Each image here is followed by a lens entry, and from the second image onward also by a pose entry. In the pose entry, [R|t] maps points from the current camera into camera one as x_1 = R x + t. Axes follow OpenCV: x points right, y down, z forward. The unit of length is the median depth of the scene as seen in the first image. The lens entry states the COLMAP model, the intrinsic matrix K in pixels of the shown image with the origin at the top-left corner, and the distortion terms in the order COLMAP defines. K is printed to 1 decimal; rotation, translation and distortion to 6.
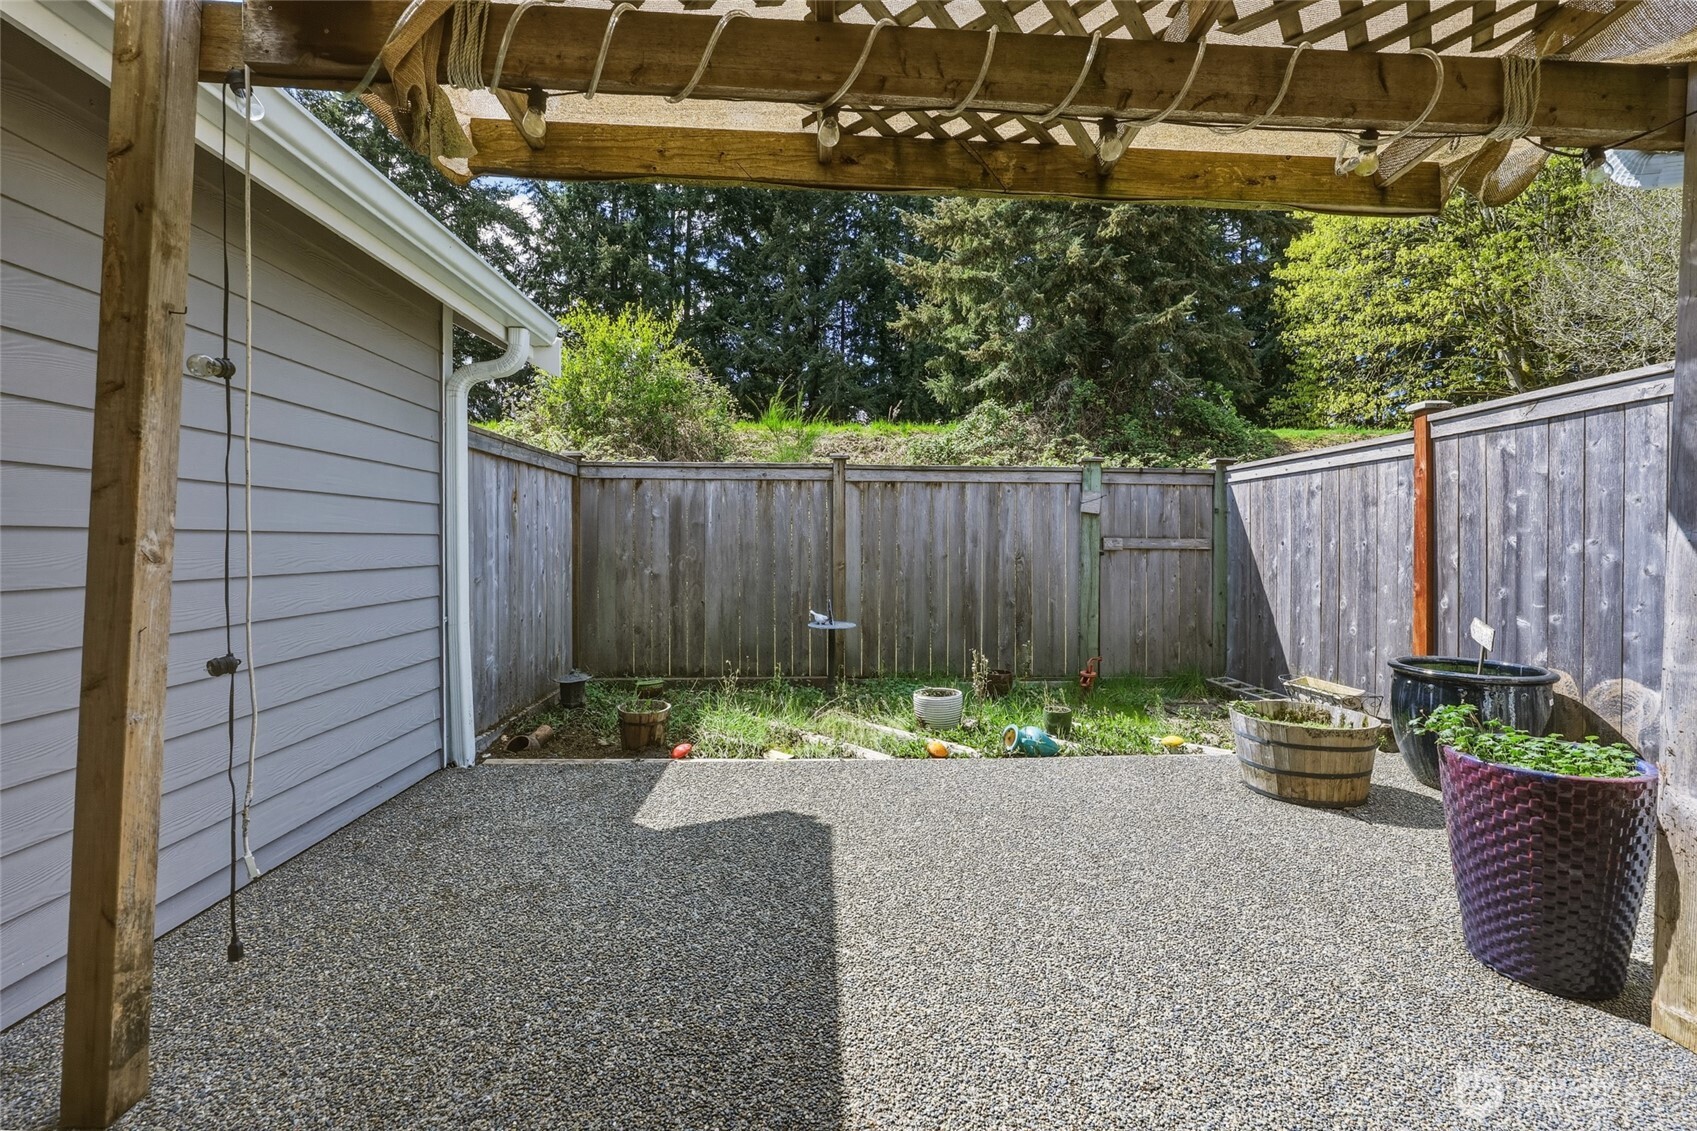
lens RADIAL K [[682.9, 0, 866.5], [0, 682.9, 542.4], [0, 0, 1]] dist [-0.005006, 0.001393]
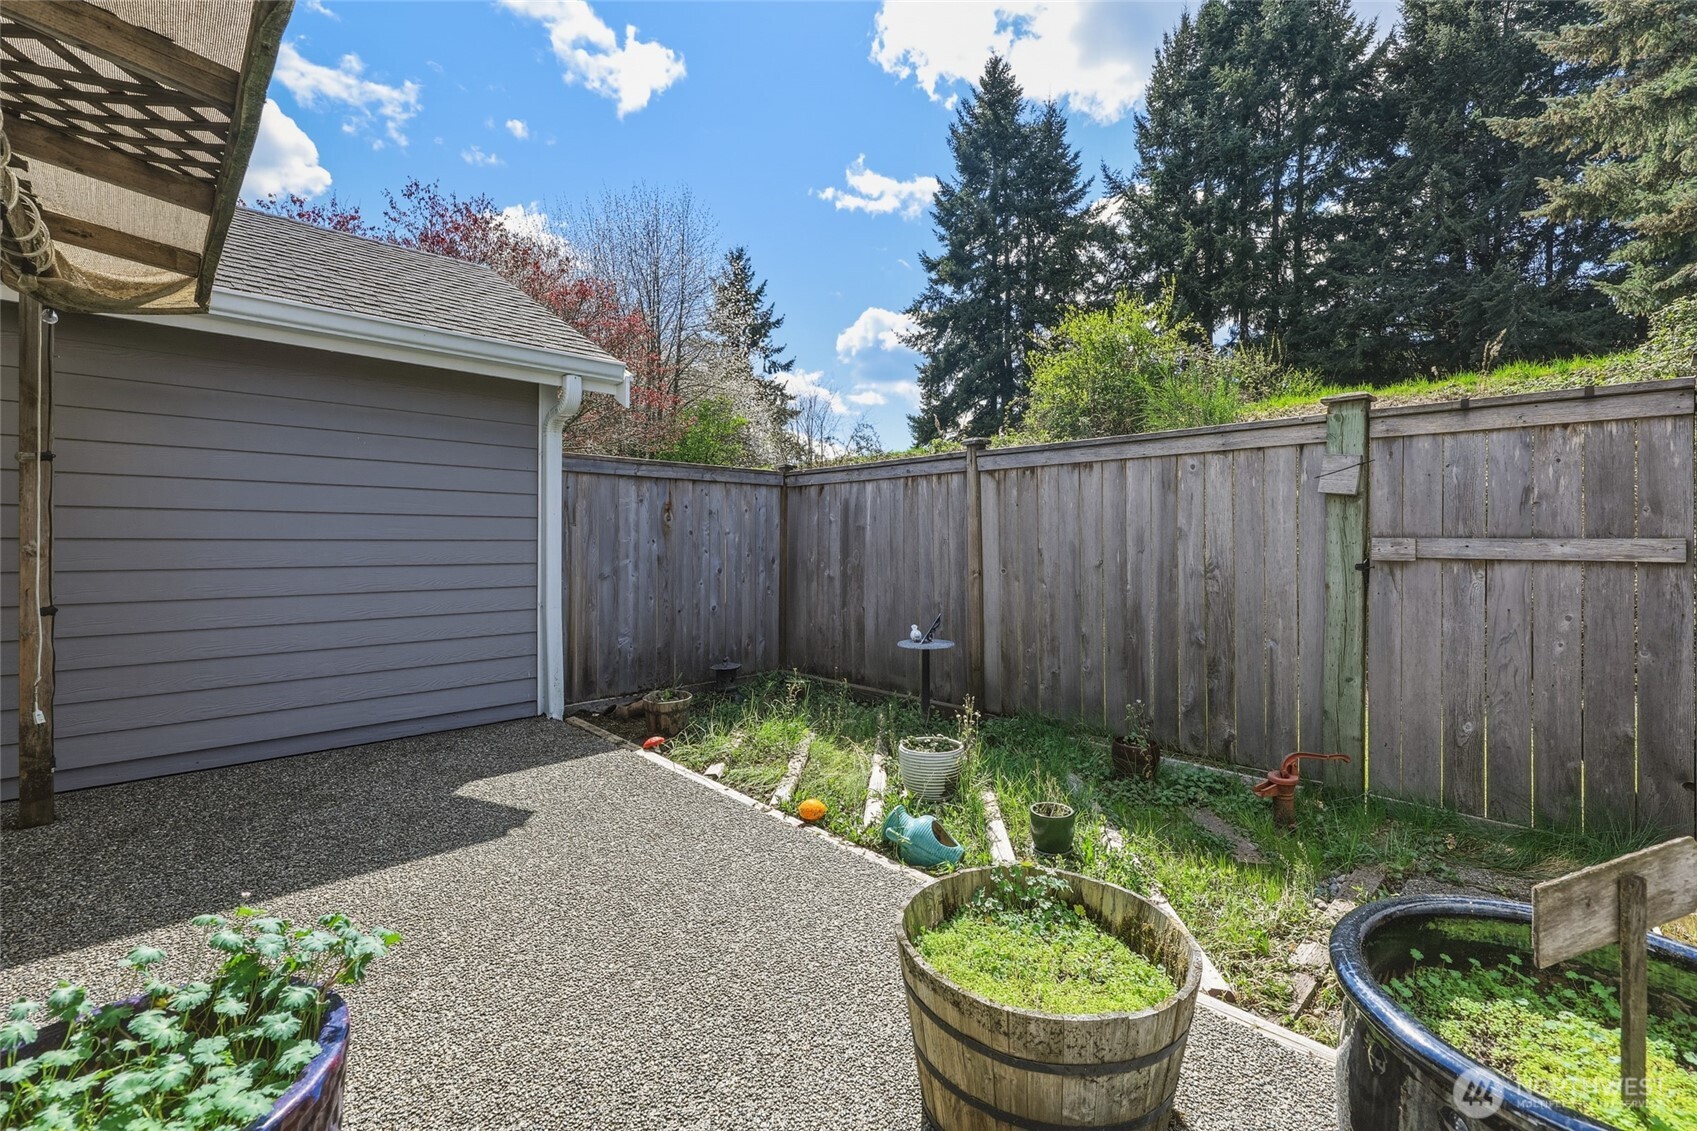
lens RADIAL K [[682.9, 0, 858.3], [0, 682.9, 558.9], [0, 0, 1]] dist [-0.005006, 0.001393]
pose [[0.678622, 0.016205, -0.734309, 0.480071], [0.002729, 0.999694, 0.024584, -0.005188], [0.734483, -0.018687, 0.678370, 0.340383]]
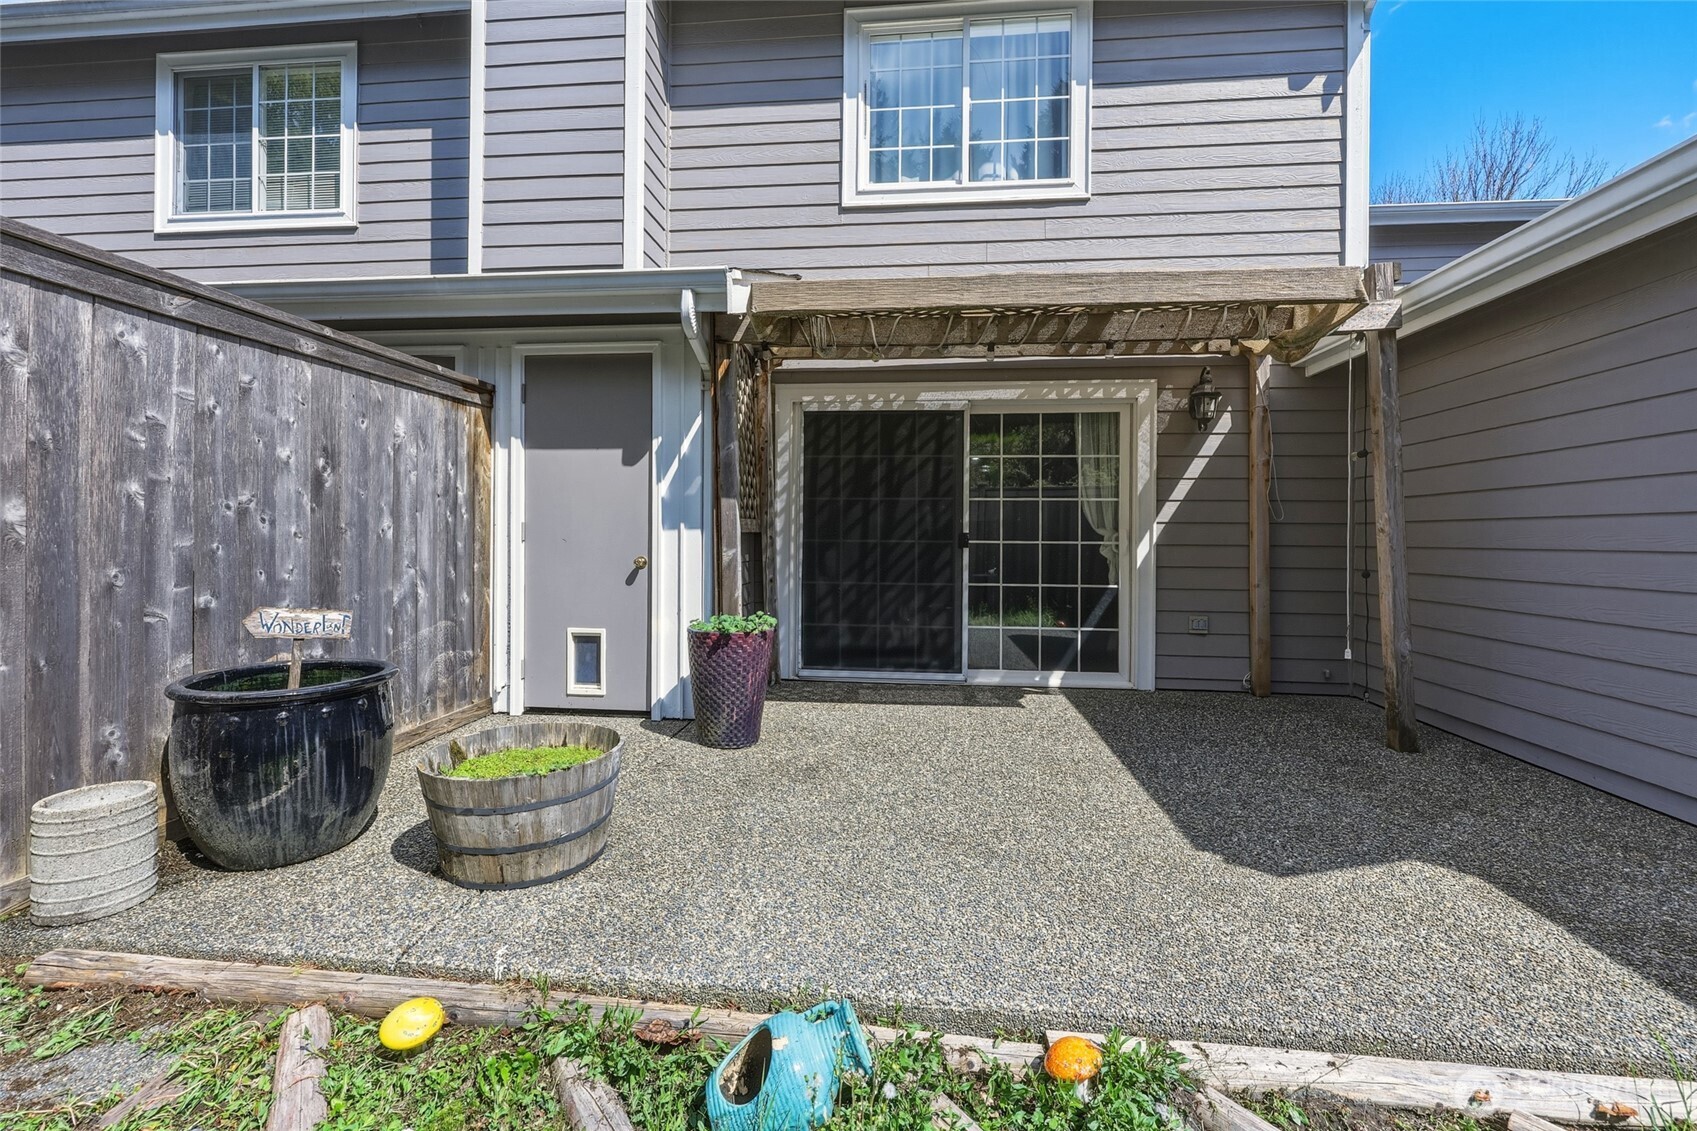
lens RADIAL K [[732.4, 0, 847.3], [0, 732.4, 550.9], [0, 0, 1]] dist [-0.001252, -0.000526]
pose [[-0.982576, -0.011008, 0.185534, 0.093151], [-0.010148, 0.999933, 0.005584, 0.026554], [-0.185583, 0.003604, -0.982622, 0.925866]]
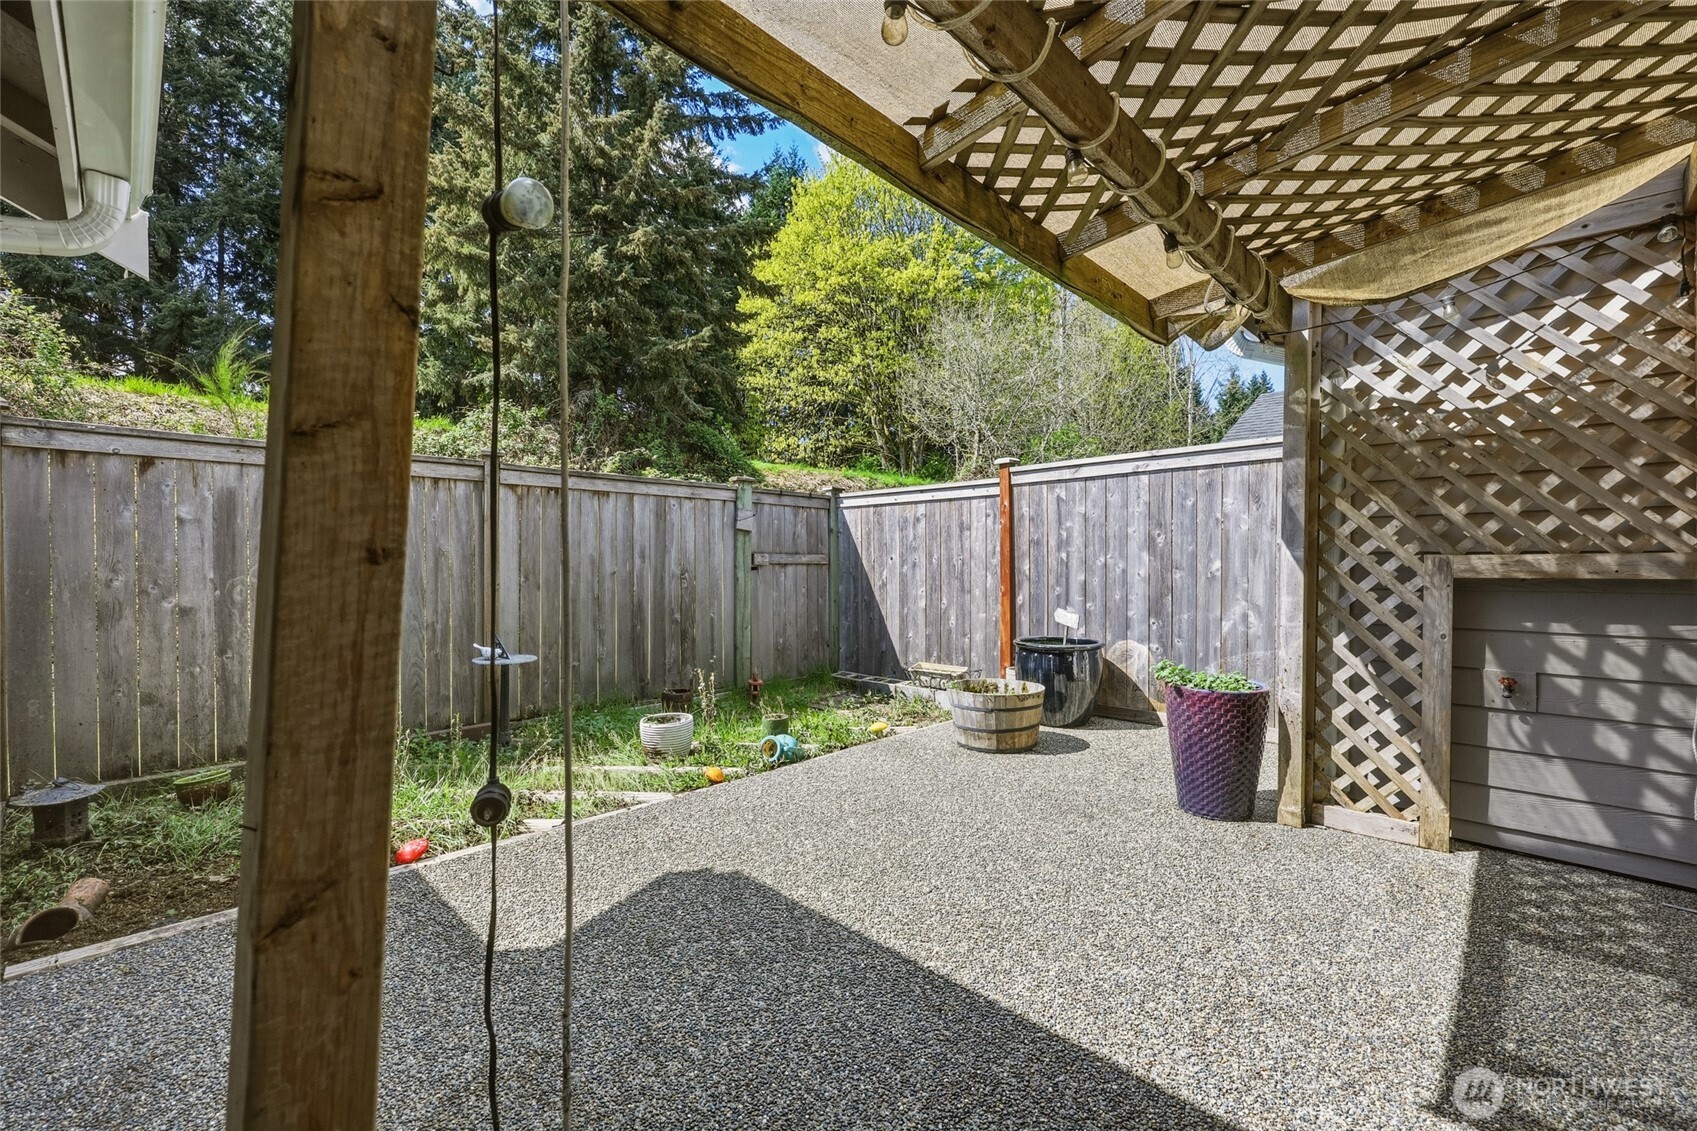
lens RADIAL K [[682.9, 0, 847.3], [0, 682.9, 559.8], [0, 0, 1]] dist [-0.005006, 0.001393]
pose [[0.751955, -0.003273, 0.659207, -0.257585], [0.001495, 0.999994, 0.003259, -0.000178], [-0.659213, -0.001466, 0.751955, 0.107367]]
